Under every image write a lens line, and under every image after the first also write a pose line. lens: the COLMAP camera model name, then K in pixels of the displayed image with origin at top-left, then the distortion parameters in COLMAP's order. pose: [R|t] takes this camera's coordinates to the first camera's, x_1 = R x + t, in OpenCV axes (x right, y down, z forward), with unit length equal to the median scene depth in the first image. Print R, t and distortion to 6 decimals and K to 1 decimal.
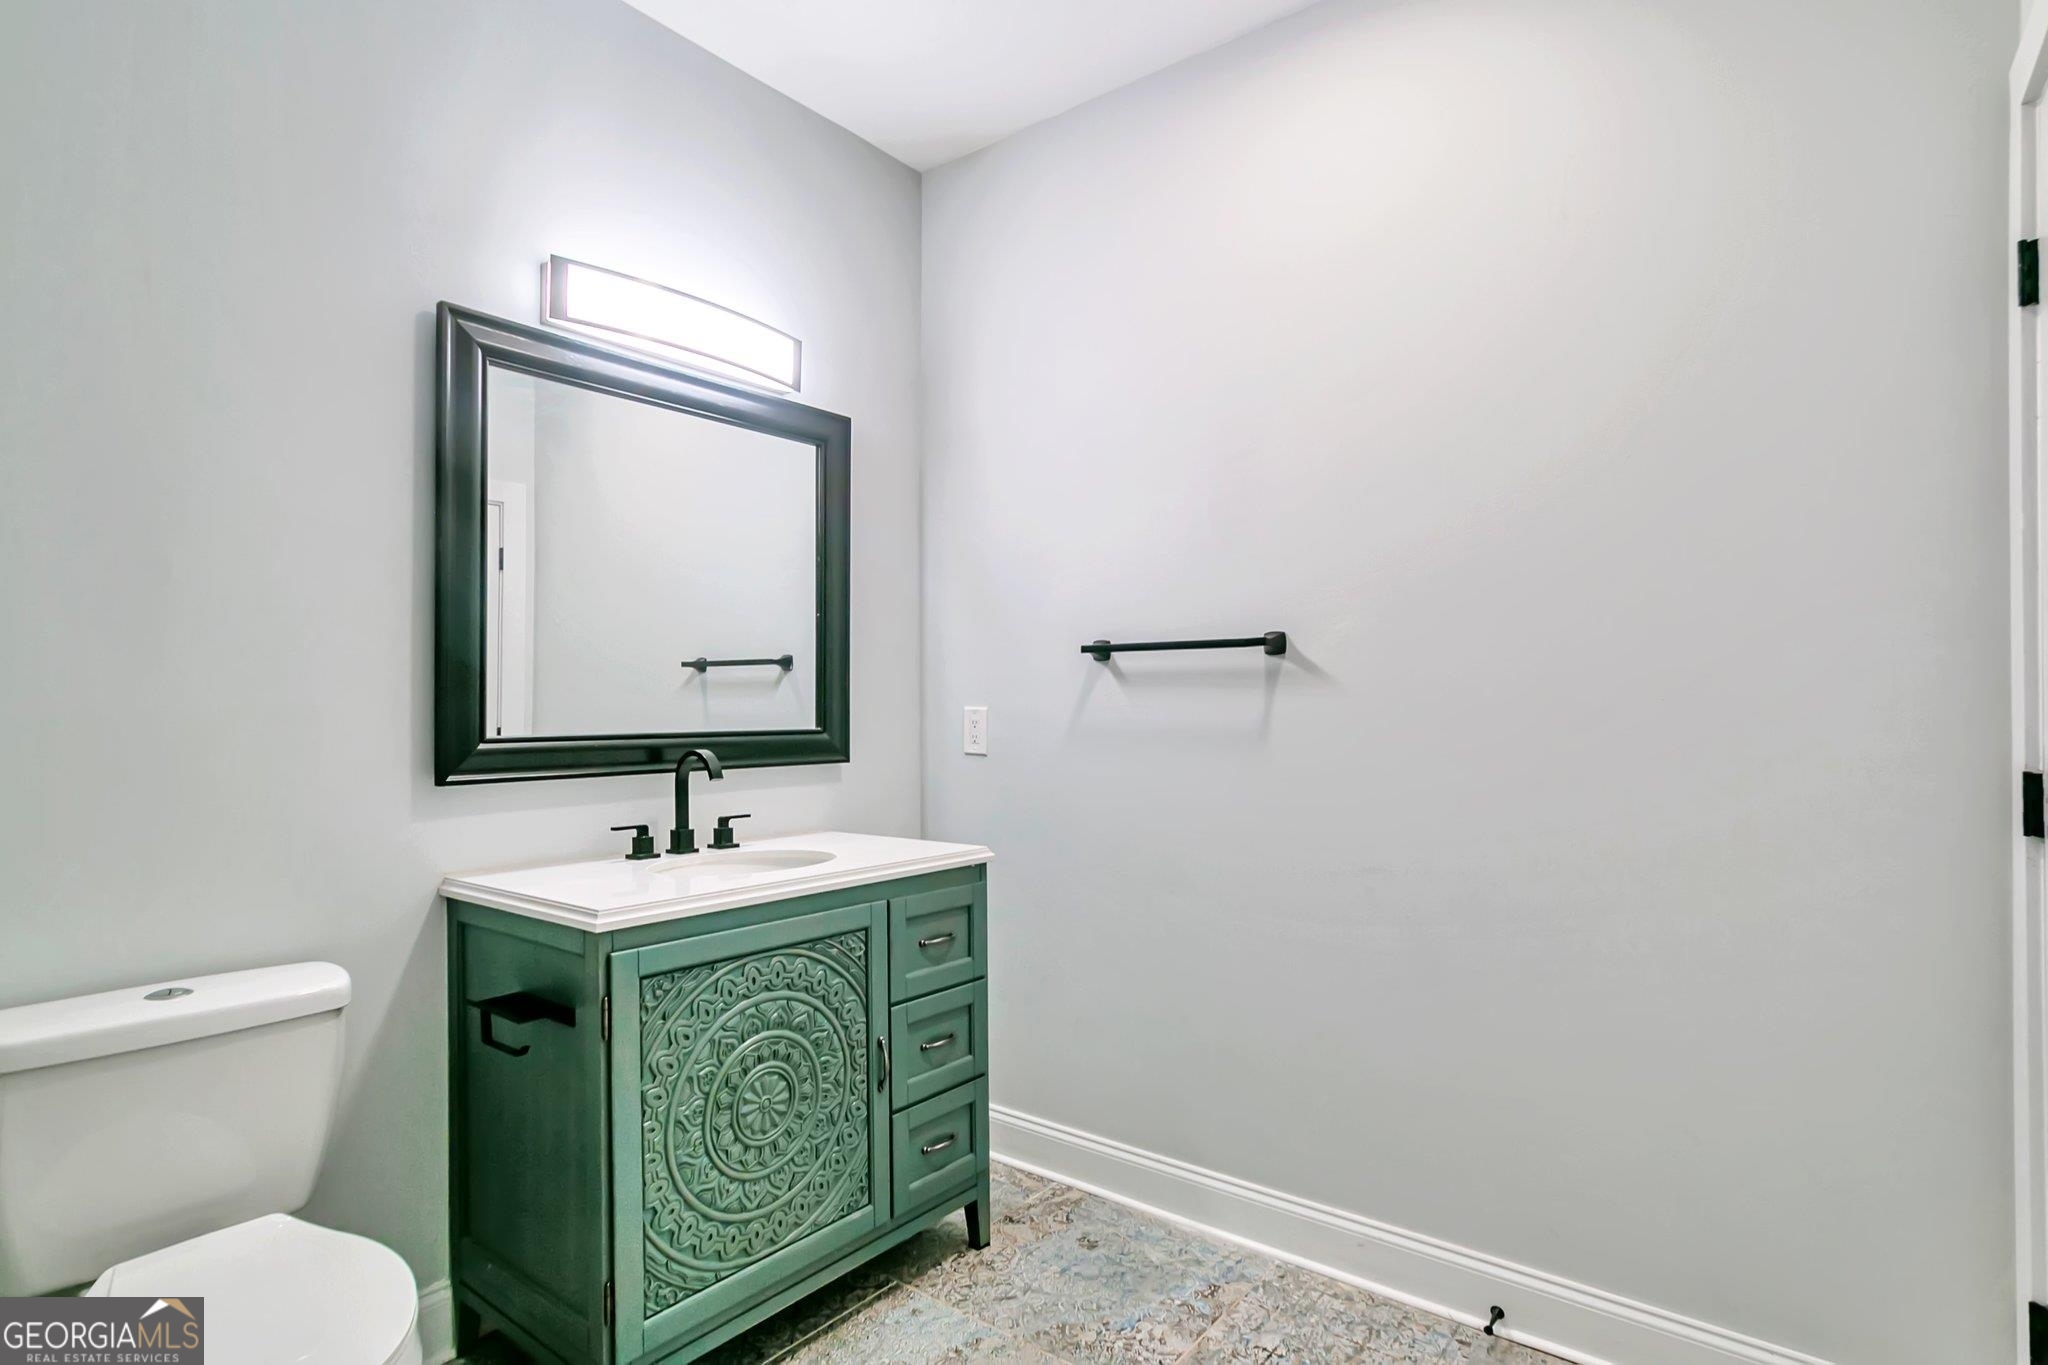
lens RADIAL K [[1033.9, 0, 1022.7], [0, 1033.9, 698.7], [0, 0, 1]] dist [-0.011591, 0.001052]
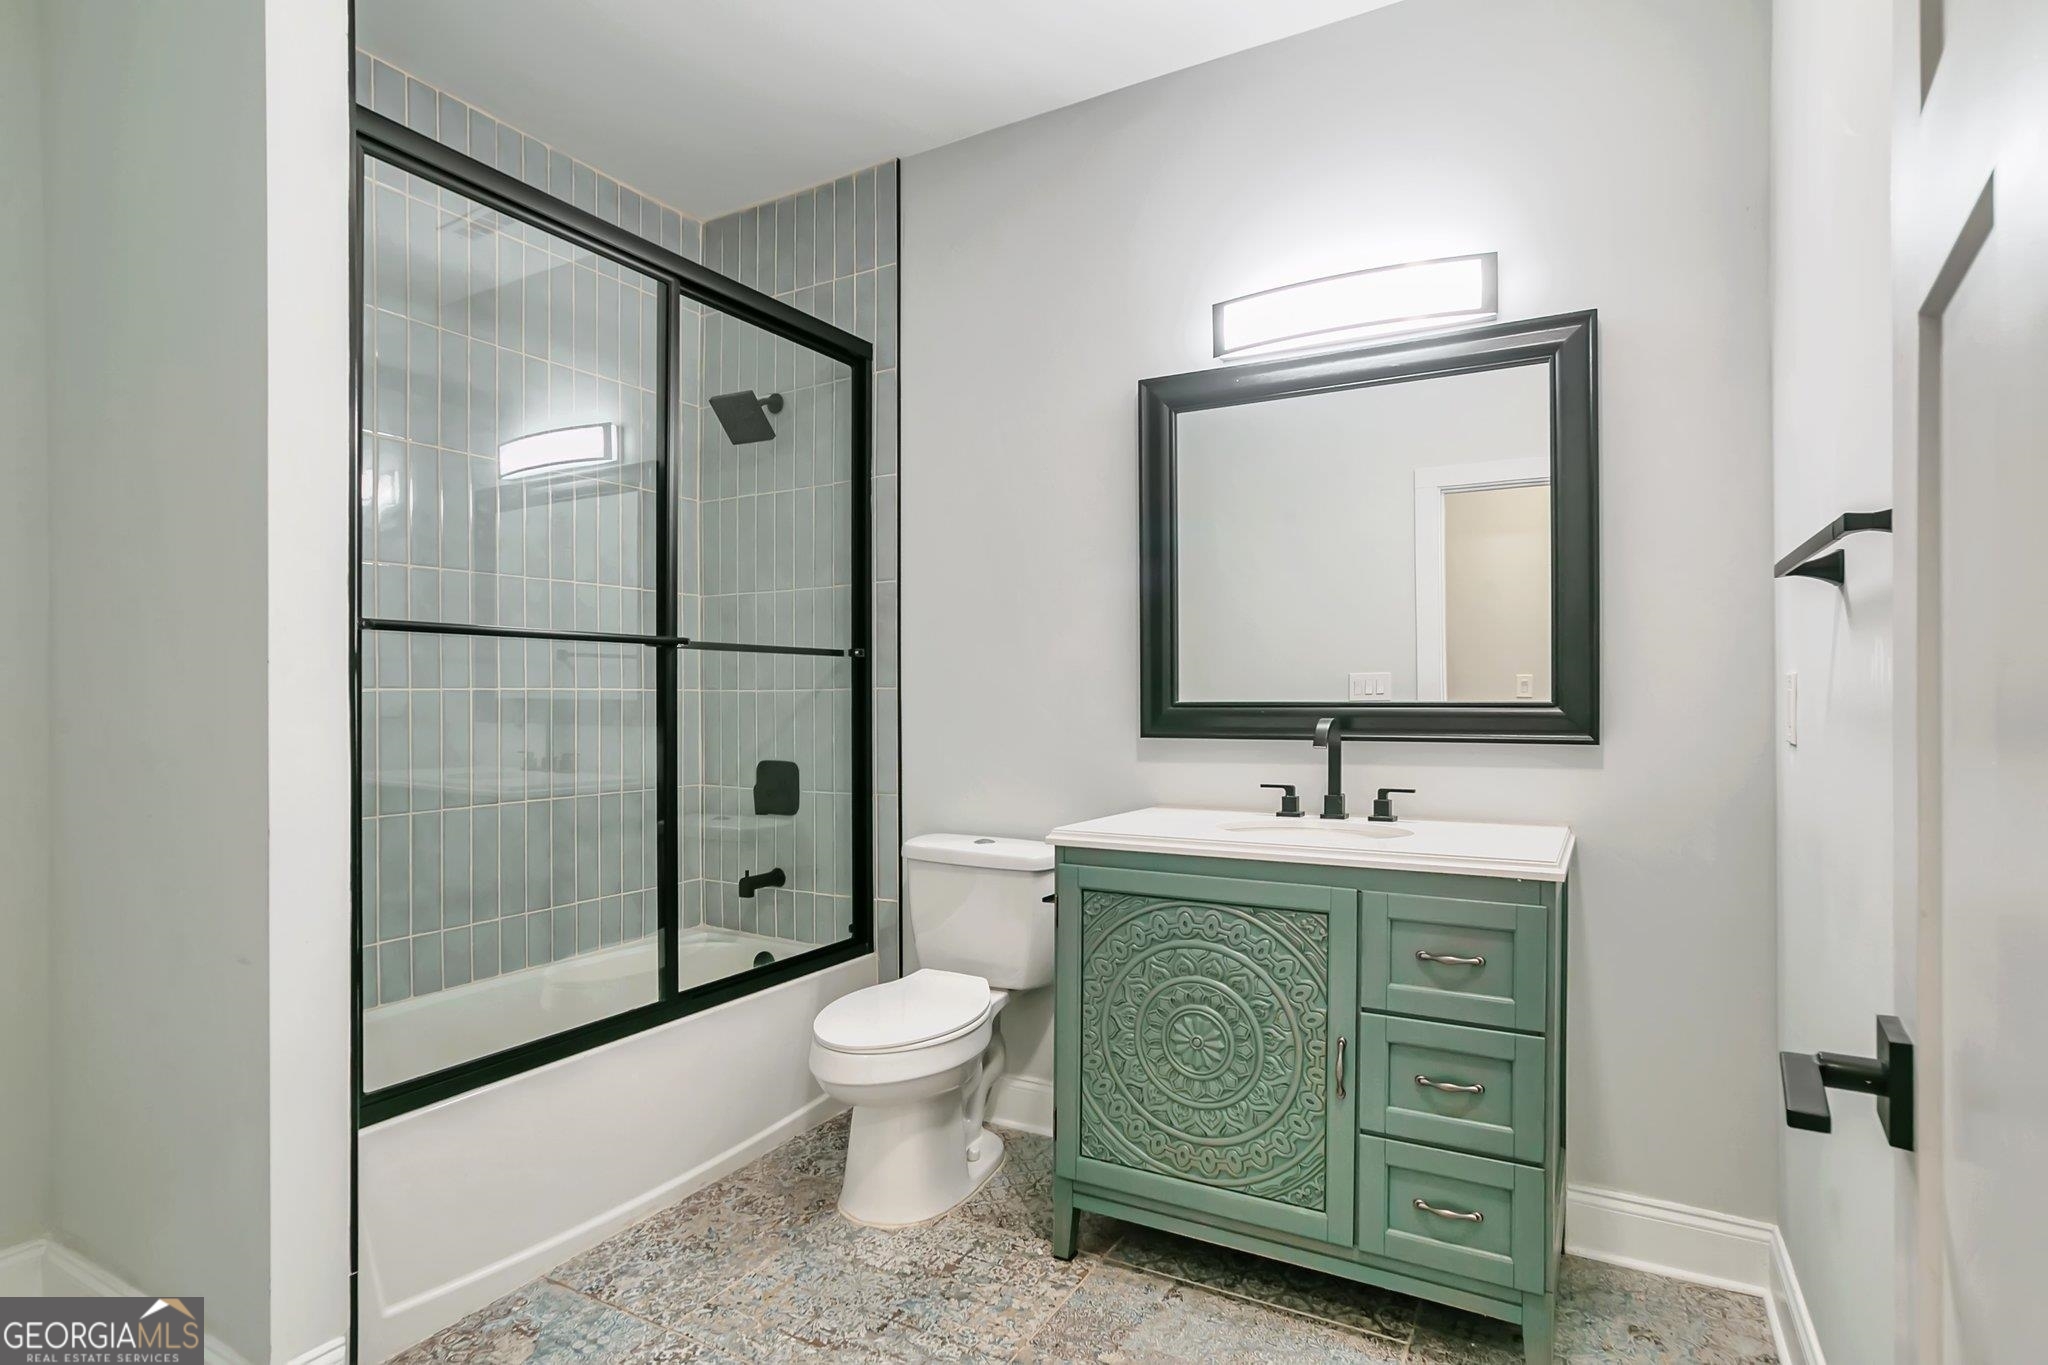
lens RADIAL K [[942.3, 0, 941.3], [0, 942.3, 688.0], [0, 0, 1]] dist [-0.002242, 0.000137]
pose [[0.183328, -0.002672, -0.983048, 0.578111], [0.011642, 0.999932, -0.000546, 0.015941], [0.982983, -0.011345, 0.183347, 0.478658]]
